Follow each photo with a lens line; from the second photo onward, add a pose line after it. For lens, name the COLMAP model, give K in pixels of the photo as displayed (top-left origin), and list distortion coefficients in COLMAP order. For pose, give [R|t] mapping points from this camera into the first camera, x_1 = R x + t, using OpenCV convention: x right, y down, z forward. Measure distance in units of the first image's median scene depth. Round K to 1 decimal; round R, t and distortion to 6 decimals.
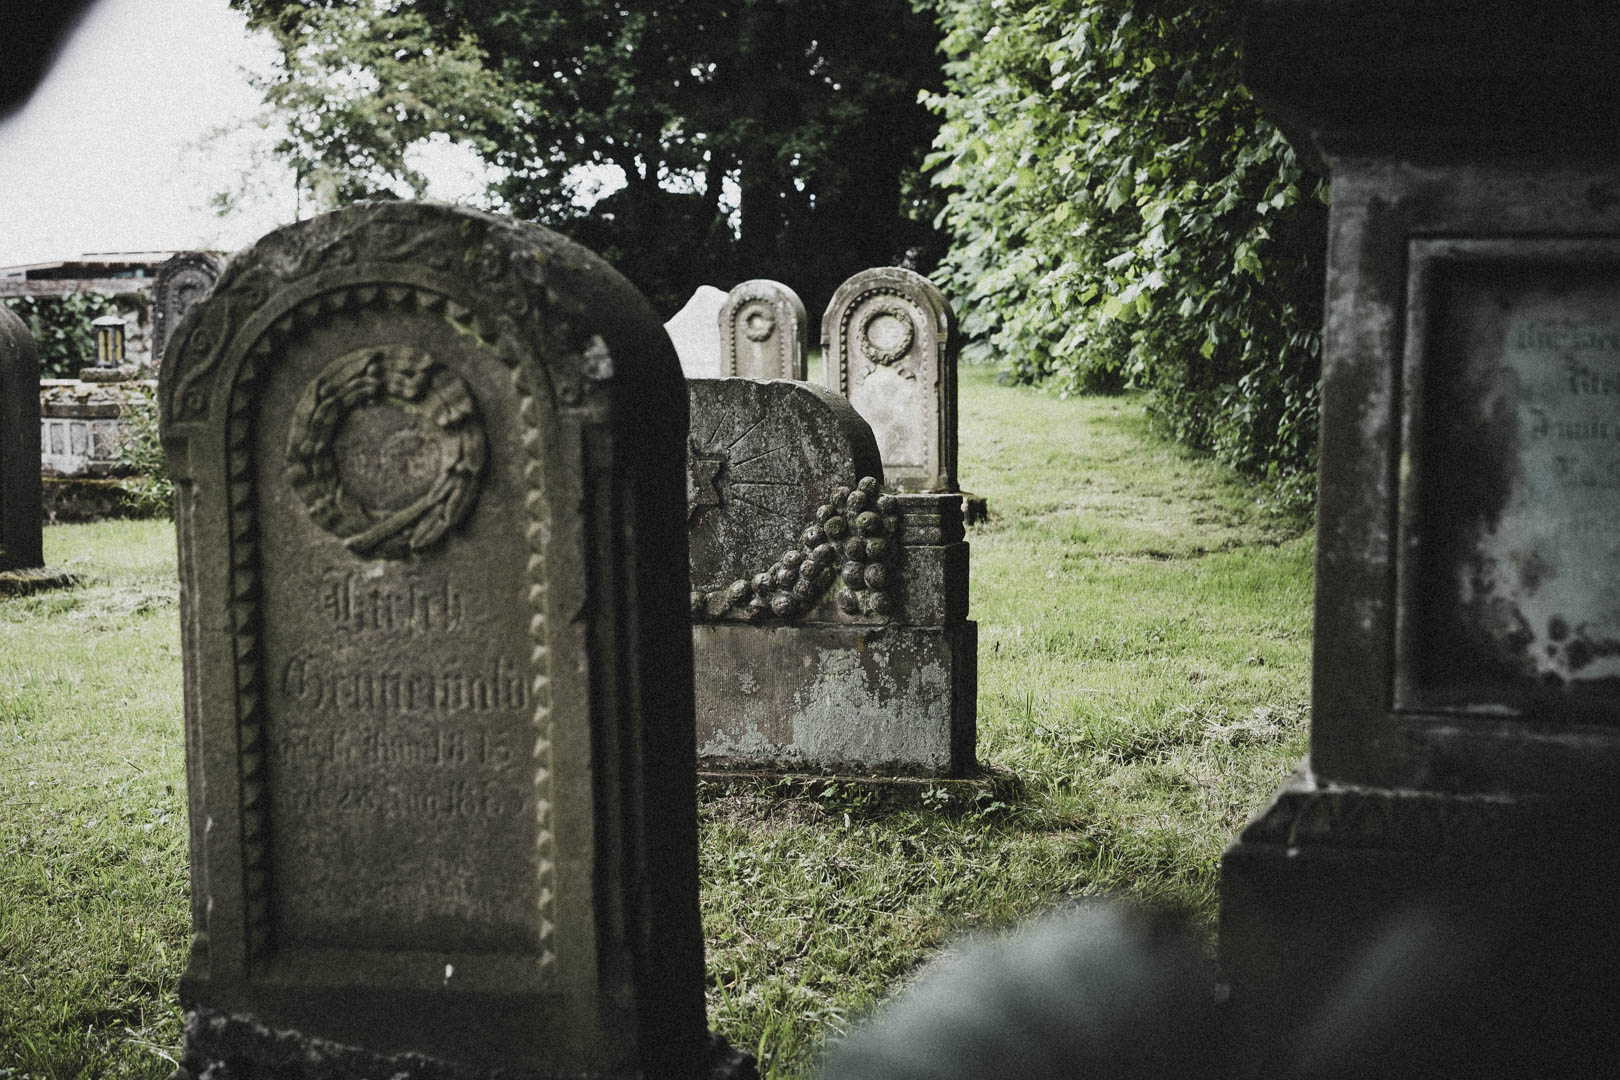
lens RADIAL K [[2389.0, 0, 810.0], [0, 2389.0, 540.0], [0, 0, 1]] dist [0.037415, -0.341458]
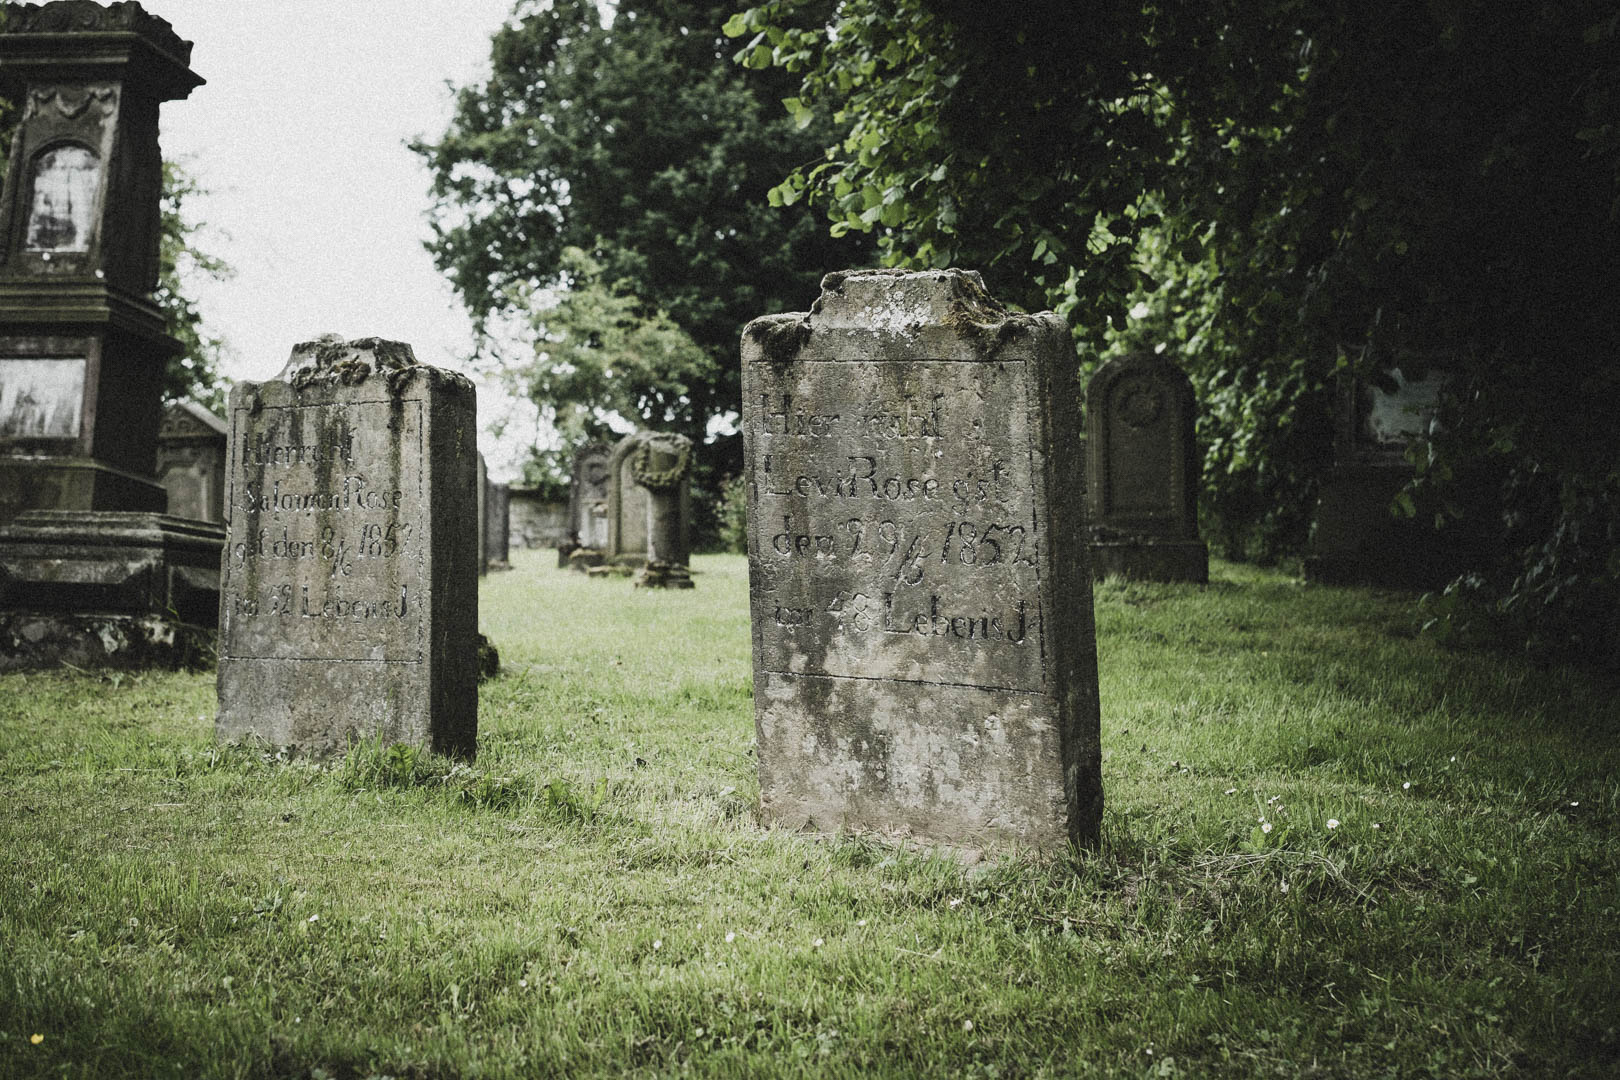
lens RADIAL K [[2389.0, 0, 810.0], [0, 2389.0, 540.0], [0, 0, 1]] dist [0.037415, -0.341458]
pose [[0.999682, 0.013568, 0.021263, -0.204091], [-0.011043, 0.993342, -0.114670, 0.172526], [-0.022677, 0.114399, 0.993176, -0.806976]]
